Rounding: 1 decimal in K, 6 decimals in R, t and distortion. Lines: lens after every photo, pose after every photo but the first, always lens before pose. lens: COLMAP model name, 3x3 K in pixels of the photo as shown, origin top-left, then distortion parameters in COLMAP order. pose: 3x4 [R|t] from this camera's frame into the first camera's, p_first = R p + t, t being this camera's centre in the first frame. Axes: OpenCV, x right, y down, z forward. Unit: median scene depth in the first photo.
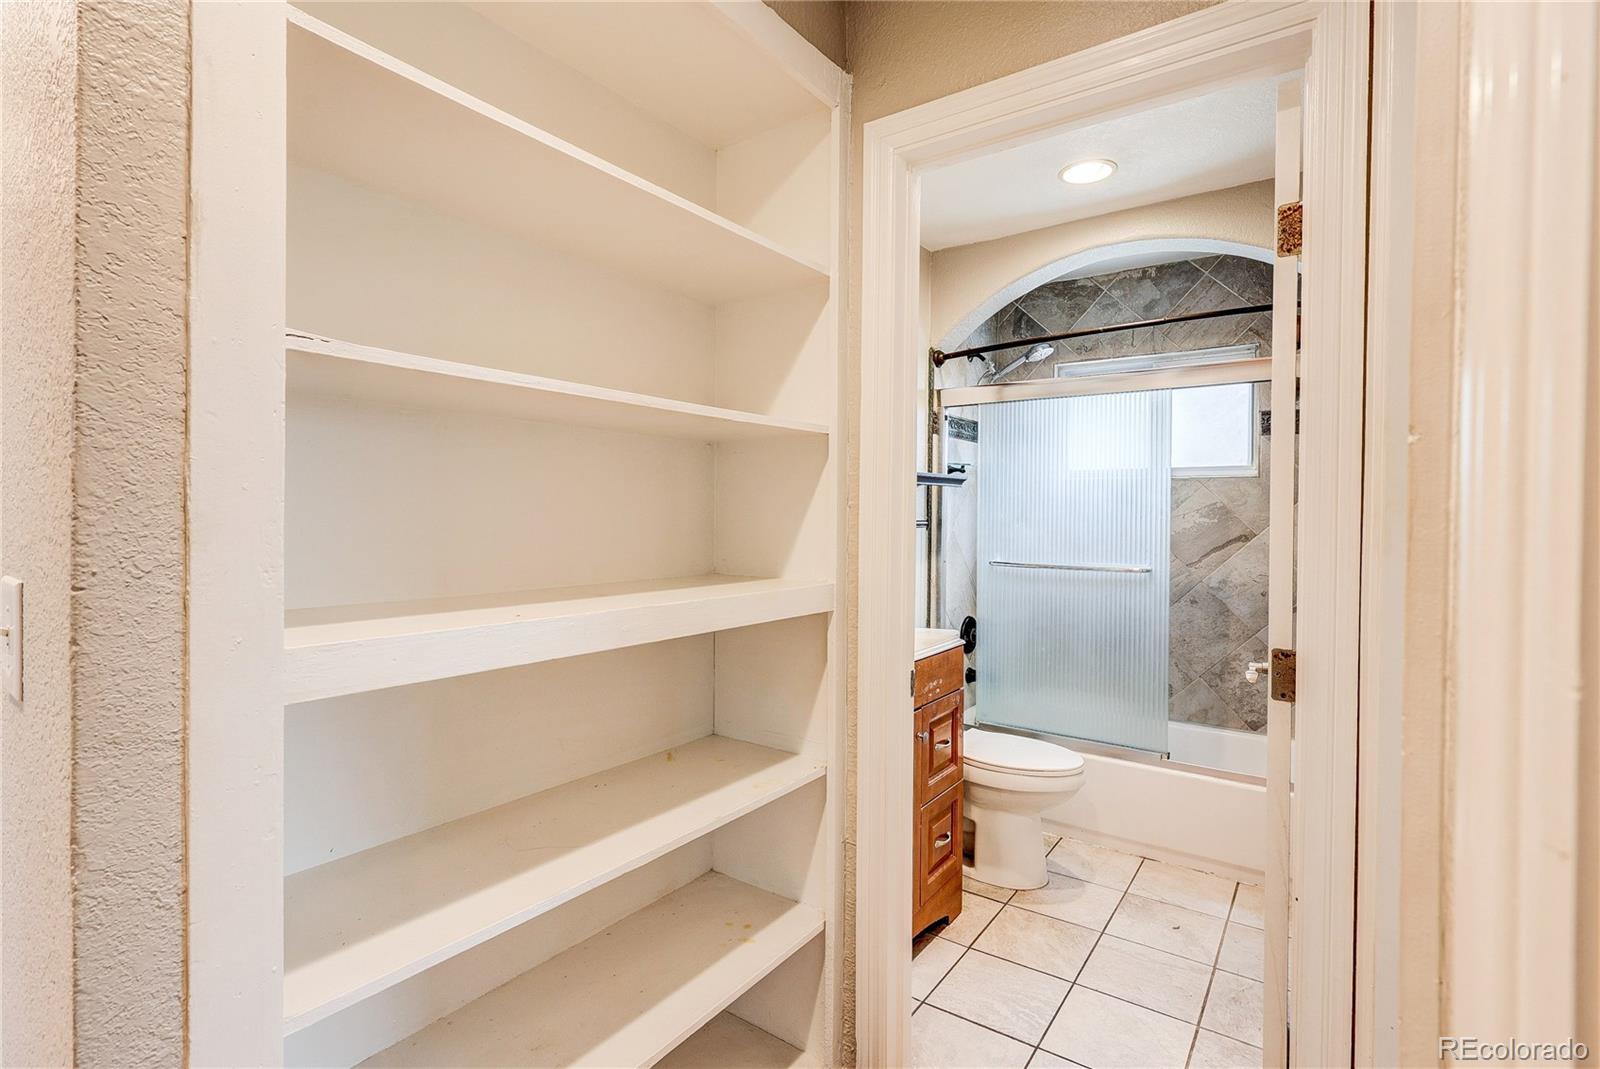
lens RADIAL K [[765.6, 0, 806.5], [0, 765.6, 536.6], [0, 0, 1]] dist [-0.001249, 0.000386]
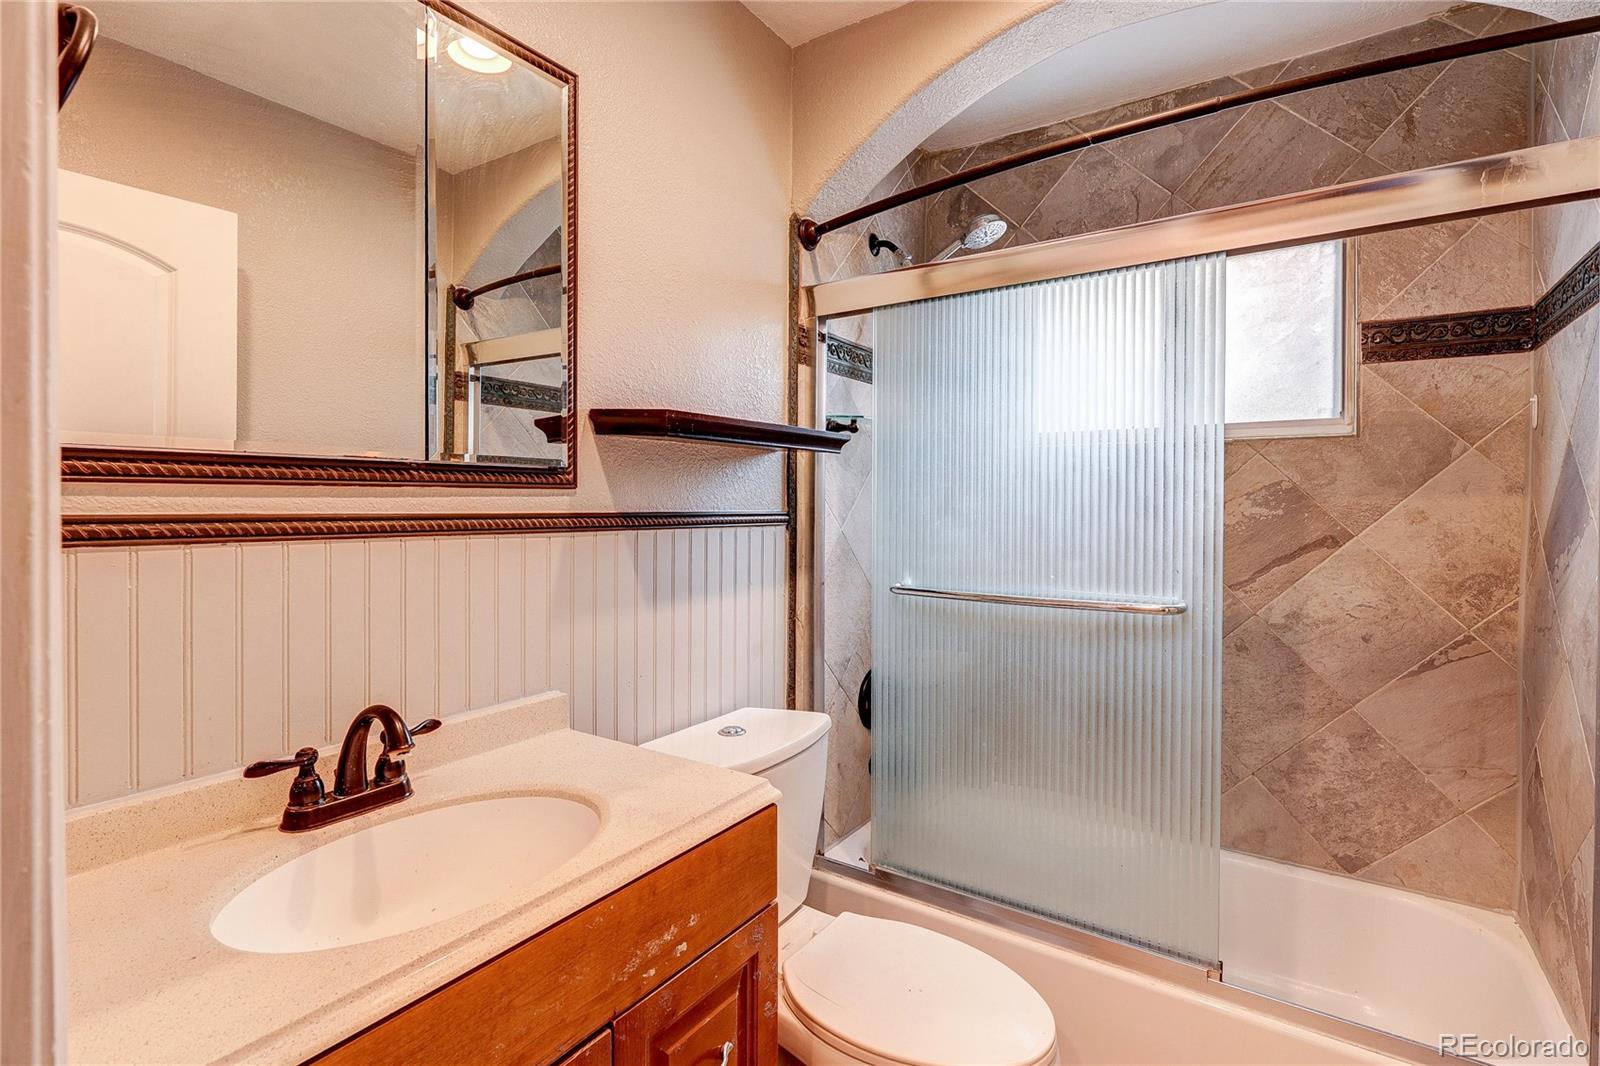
lens RADIAL K [[765.6, 0, 806.5], [0, 765.6, 535.1], [0, 0, 1]] dist [-0.001249, 0.000386]
pose [[0.999729, -0.005163, 0.022716, 0.157324], [0.005035, 0.999971, 0.005690, -0.008114], [-0.022745, -0.005574, 0.999726, 0.421101]]
